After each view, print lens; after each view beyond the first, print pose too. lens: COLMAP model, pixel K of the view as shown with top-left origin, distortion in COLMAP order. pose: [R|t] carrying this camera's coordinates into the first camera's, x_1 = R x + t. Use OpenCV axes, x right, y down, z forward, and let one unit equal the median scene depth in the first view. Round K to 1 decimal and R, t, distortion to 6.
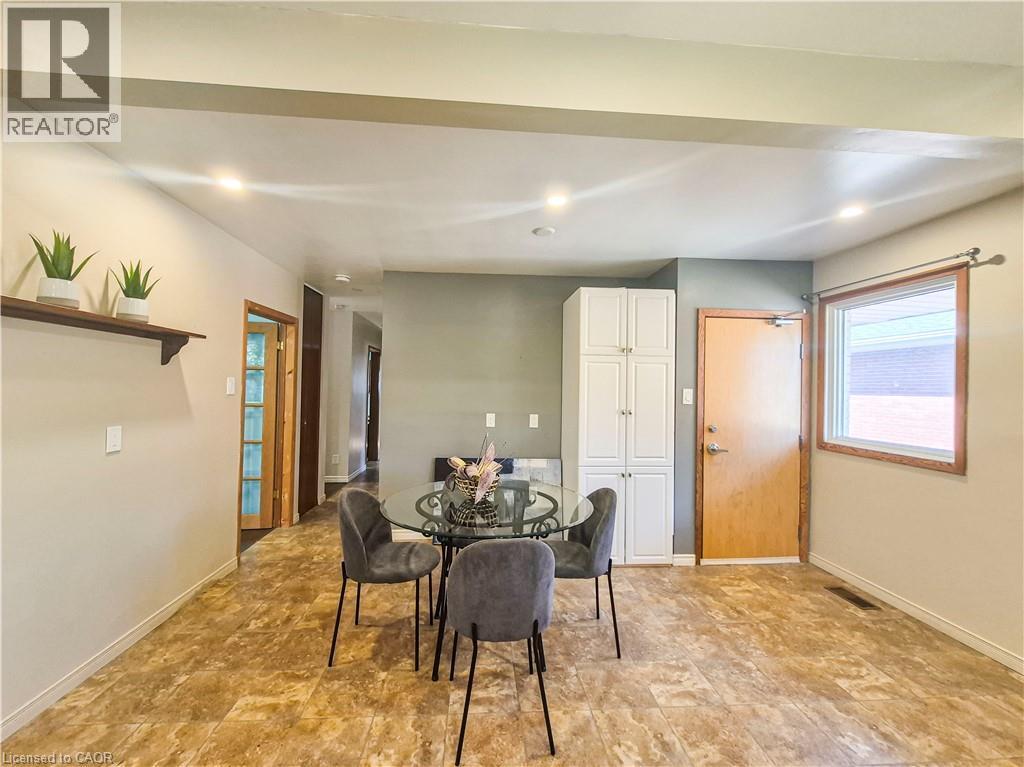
lens RADIAL K [[402.8, 0, 499.7], [0, 402.8, 384.8], [0, 0, 1]] dist [0.013106, -0.005356]
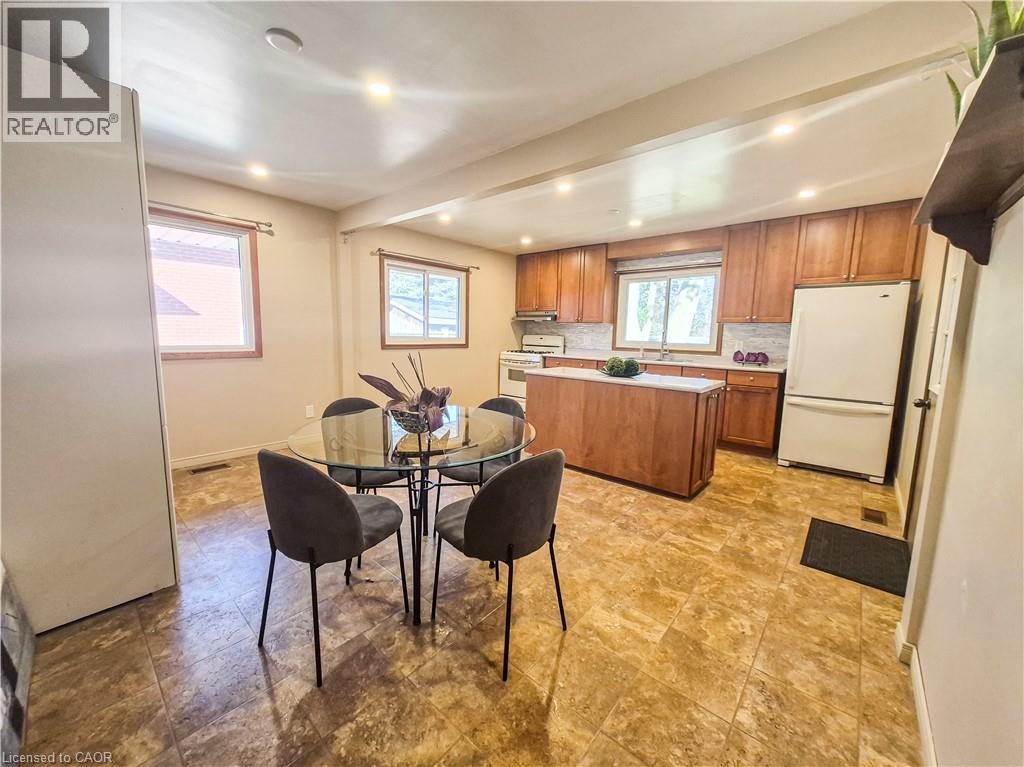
lens RADIAL K [[402.8, 0, 499.7], [0, 402.8, 384.8], [0, 0, 1]] dist [0.013106, -0.005356]
pose [[-0.705076, -0.128401, 0.697410, -0.767053], [-0.038623, 0.988964, 0.143032, 0.056085], [-0.708079, 0.073913, -0.702254, 1.494784]]
